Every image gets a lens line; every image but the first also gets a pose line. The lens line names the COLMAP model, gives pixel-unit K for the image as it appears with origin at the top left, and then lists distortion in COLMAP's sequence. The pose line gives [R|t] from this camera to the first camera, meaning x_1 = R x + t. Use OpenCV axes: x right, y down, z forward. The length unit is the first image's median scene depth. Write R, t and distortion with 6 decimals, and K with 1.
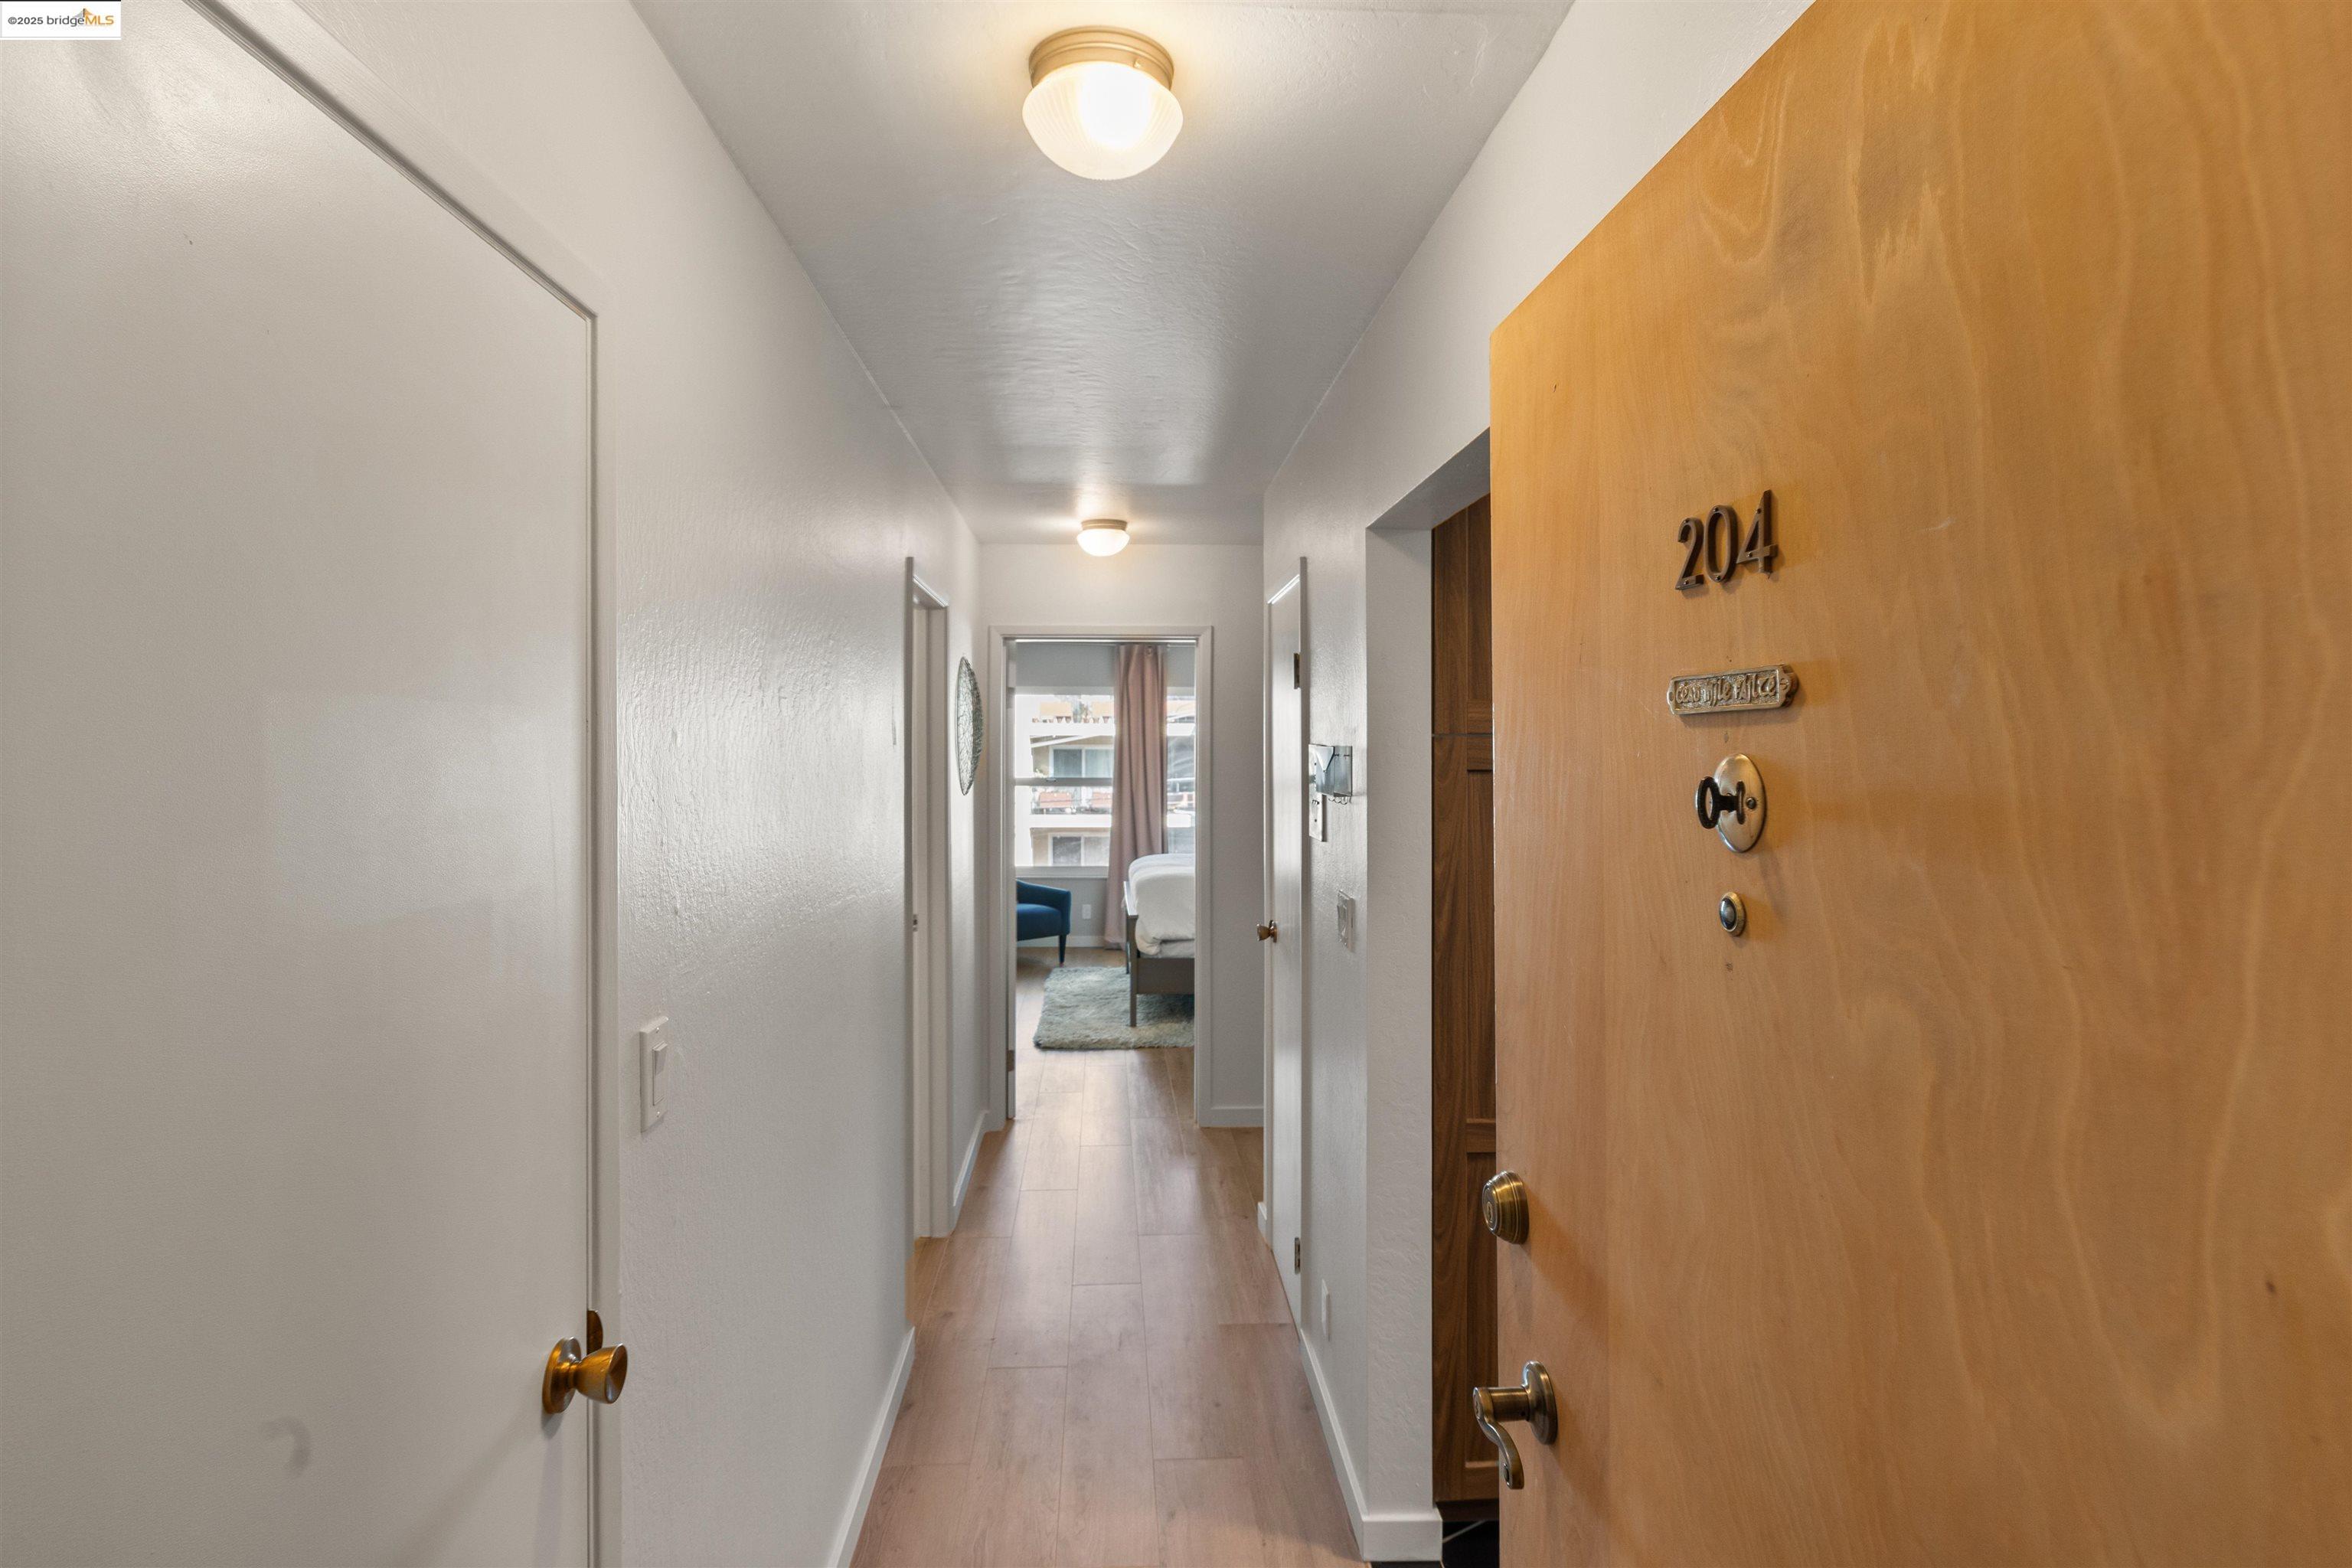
lens RADIAL K [[1182.3, 0, 1153.6], [0, 1182.3, 731.8], [0, 0, 1]] dist [-0.011654, -0.000198]
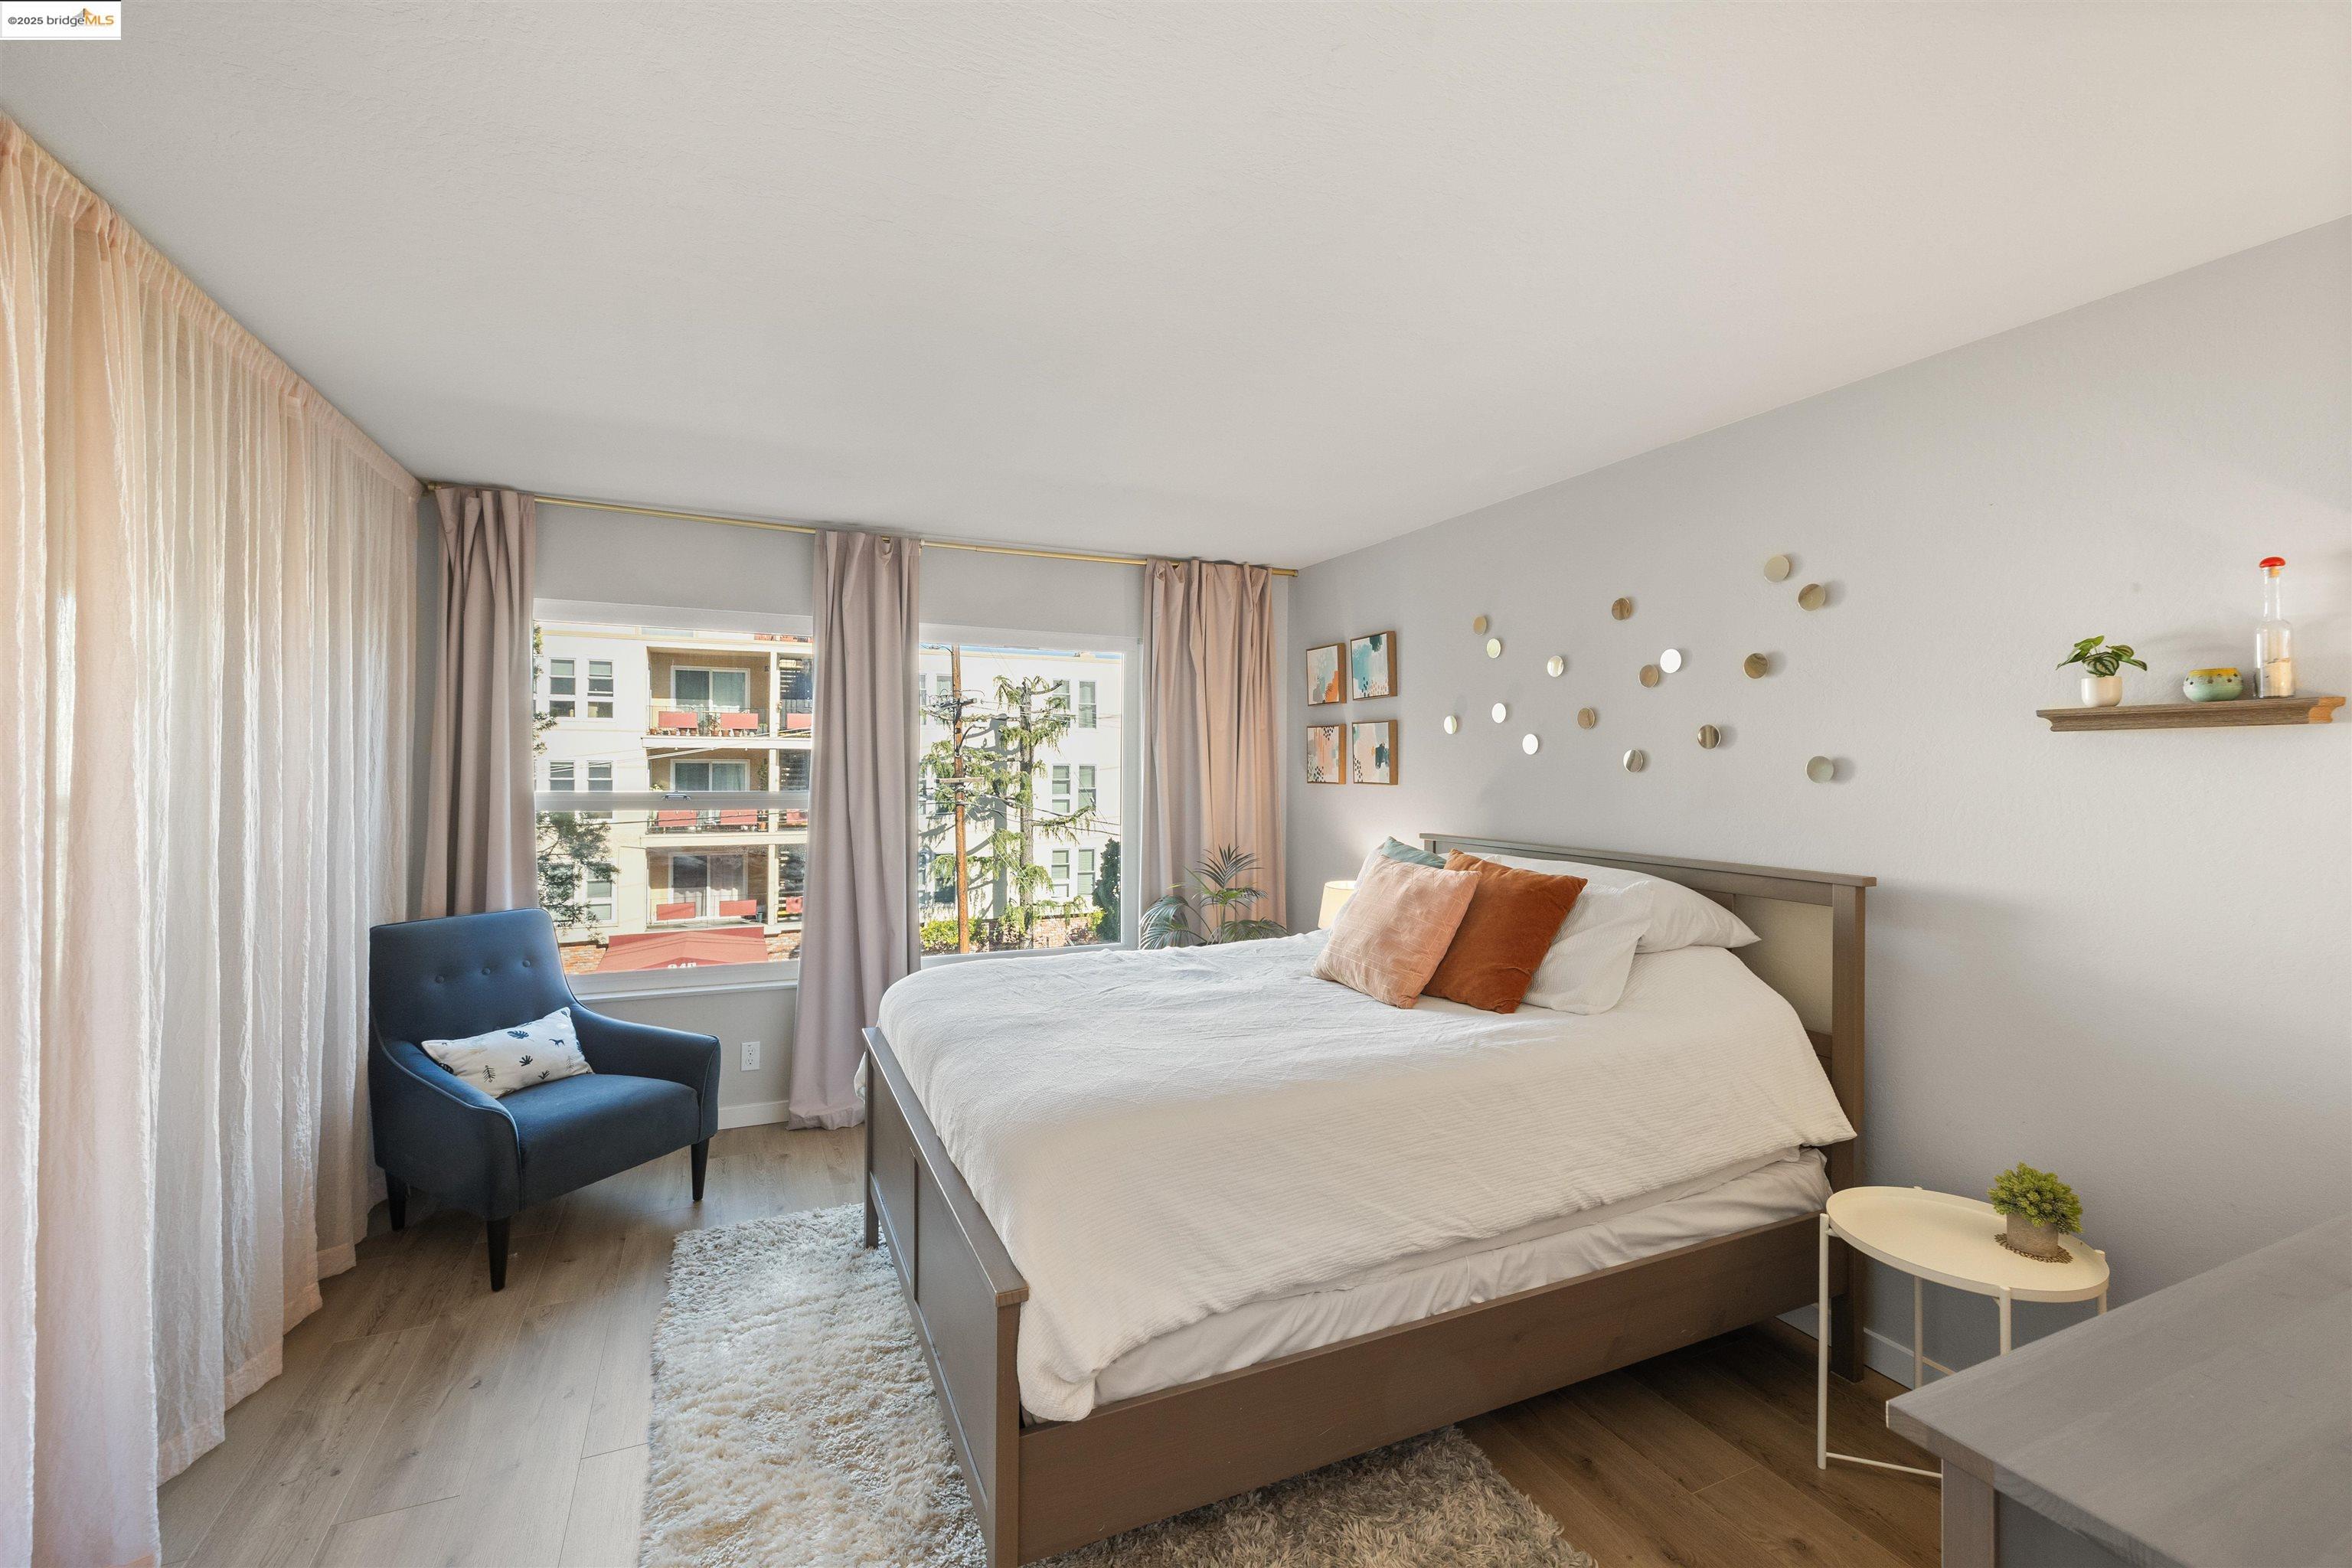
lens RADIAL K [[1001.8, 0, 1179.9], [0, 1001.8, 769.0], [0, 0, 1]] dist [-0.001683, -0.000188]
pose [[0.927440, 0.007752, 0.373891, -0.047333], [-0.013151, 0.999843, 0.011890, 0.021704], [-0.373740, -0.015944, 0.927397, 0.534638]]
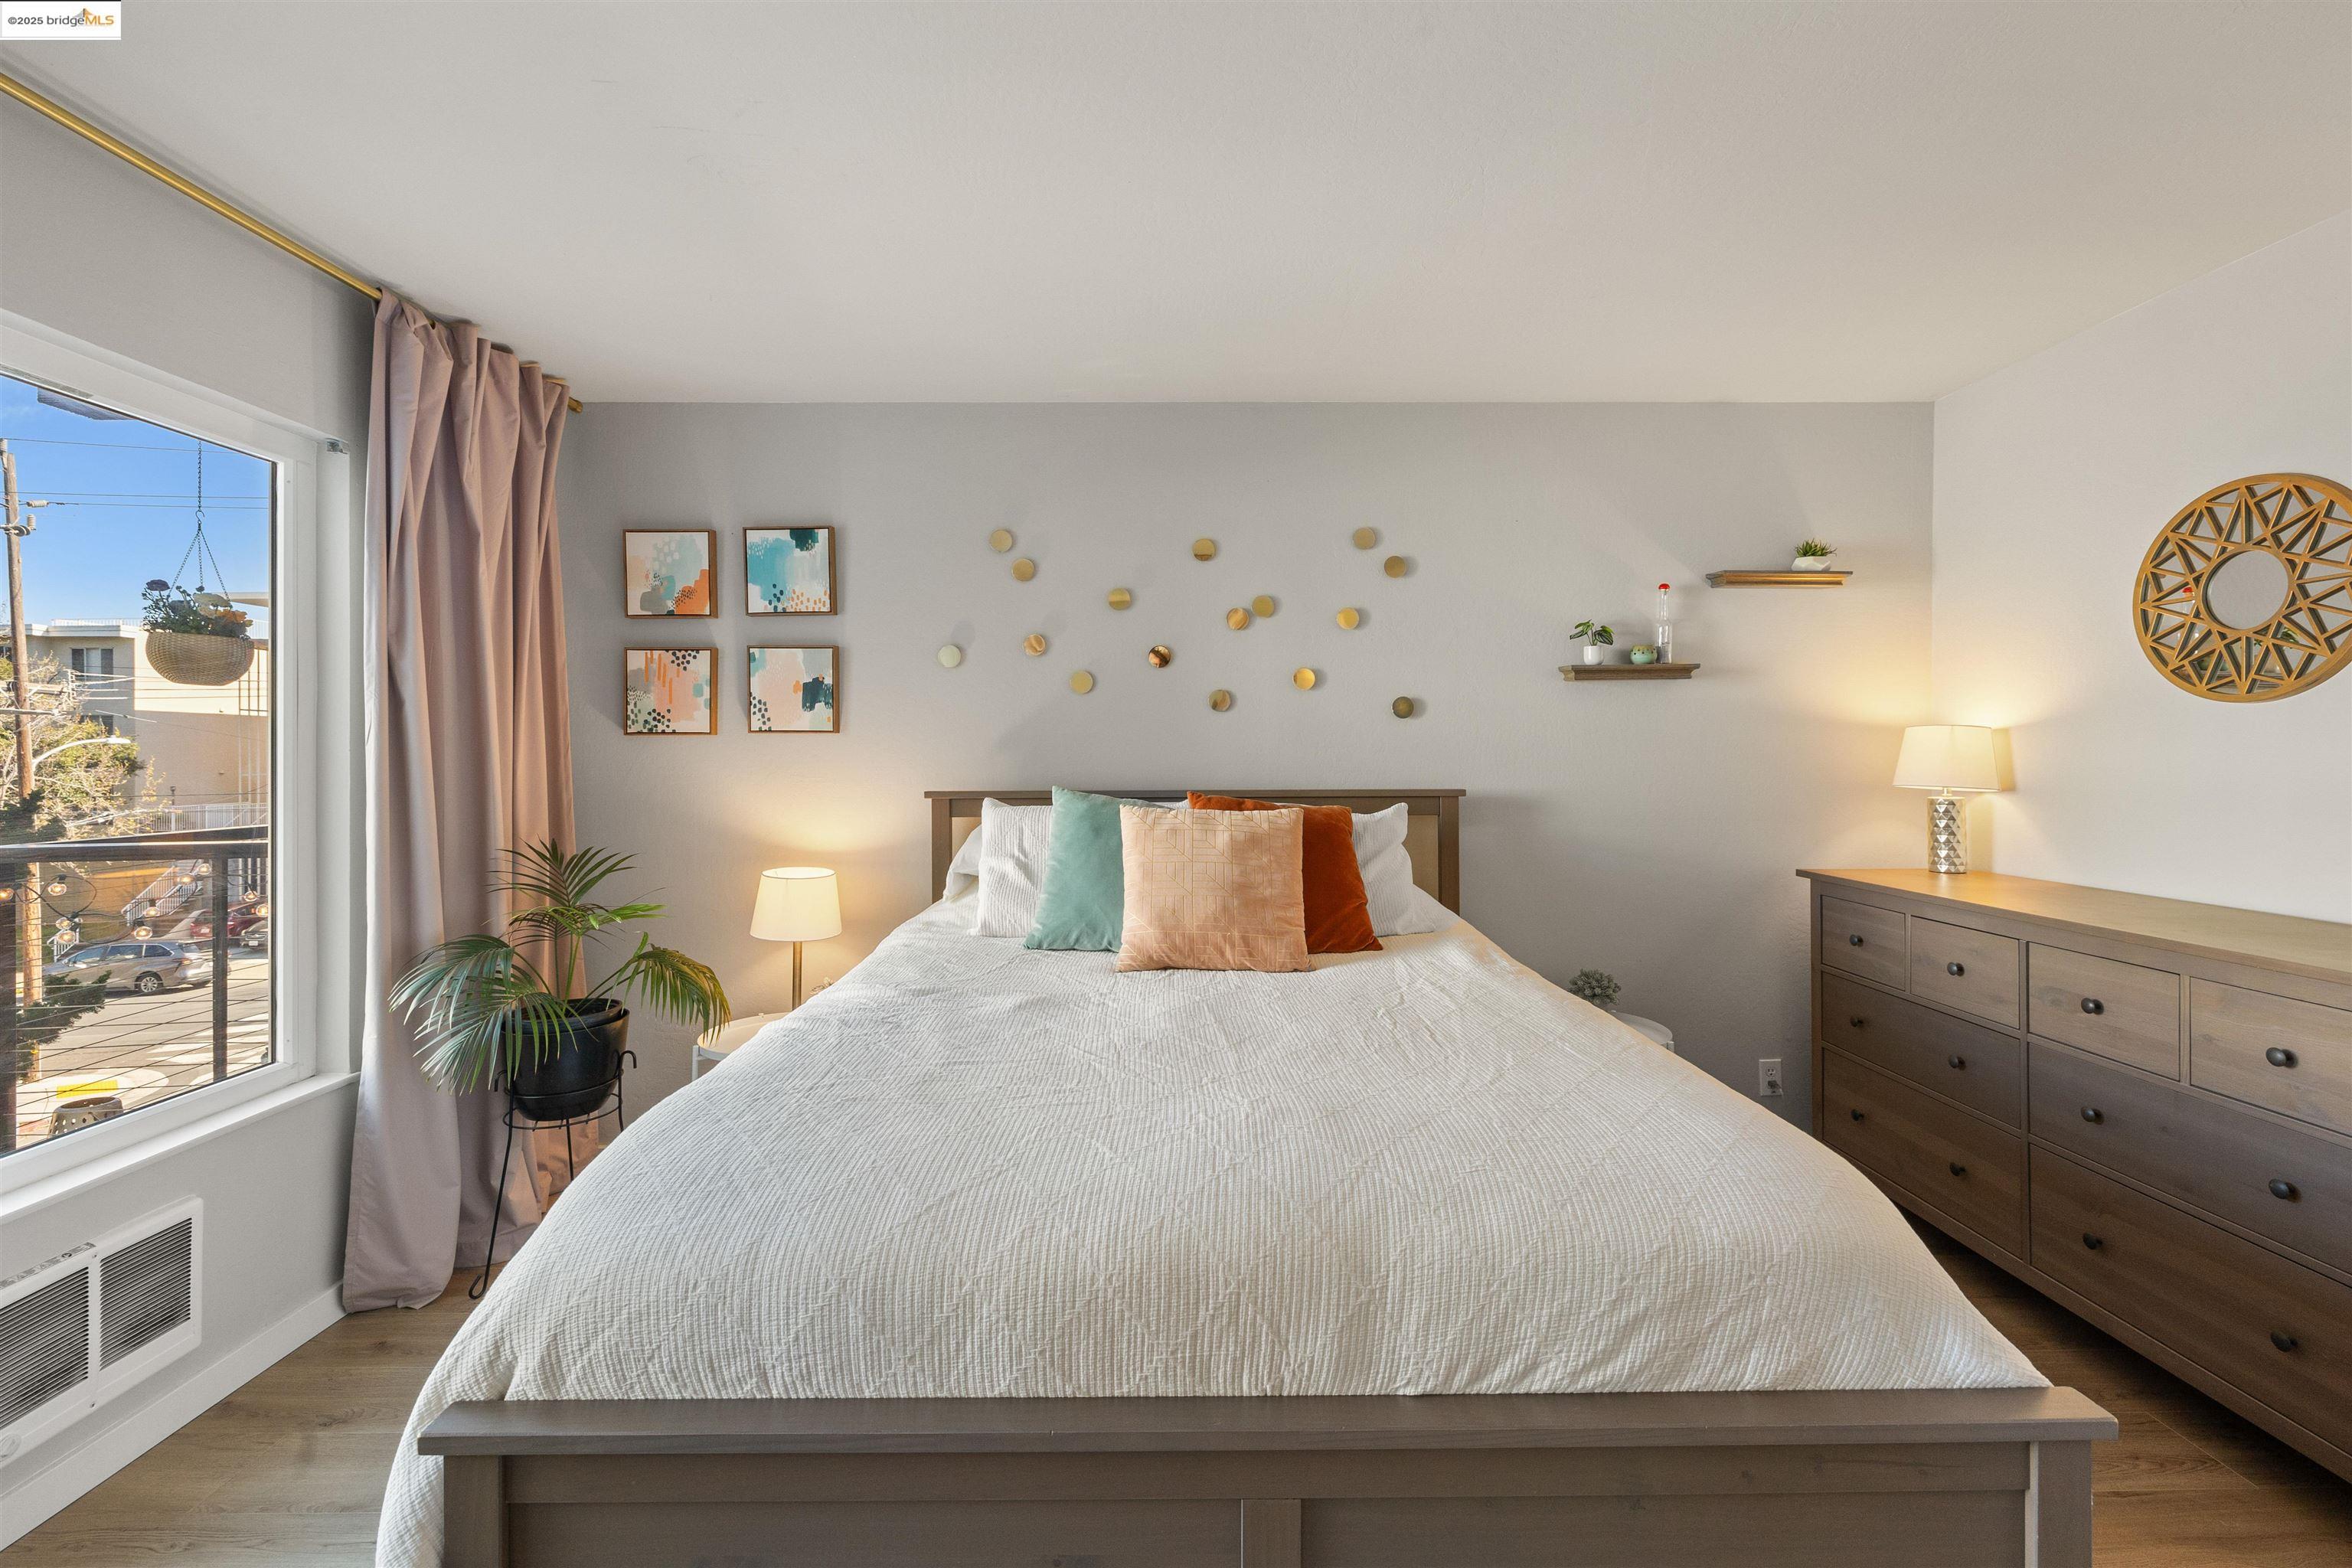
lens RADIAL K [[998.2, 0, 1165.4], [0, 998.2, 751.3], [0, 0, 1]] dist [0.001814, -0.000878]
pose [[0.032073, 0.004296, 0.999476, -0.119010], [-0.007505, 0.999964, -0.004057, 0.038712], [-0.999457, -0.007371, 0.032104, 0.780132]]
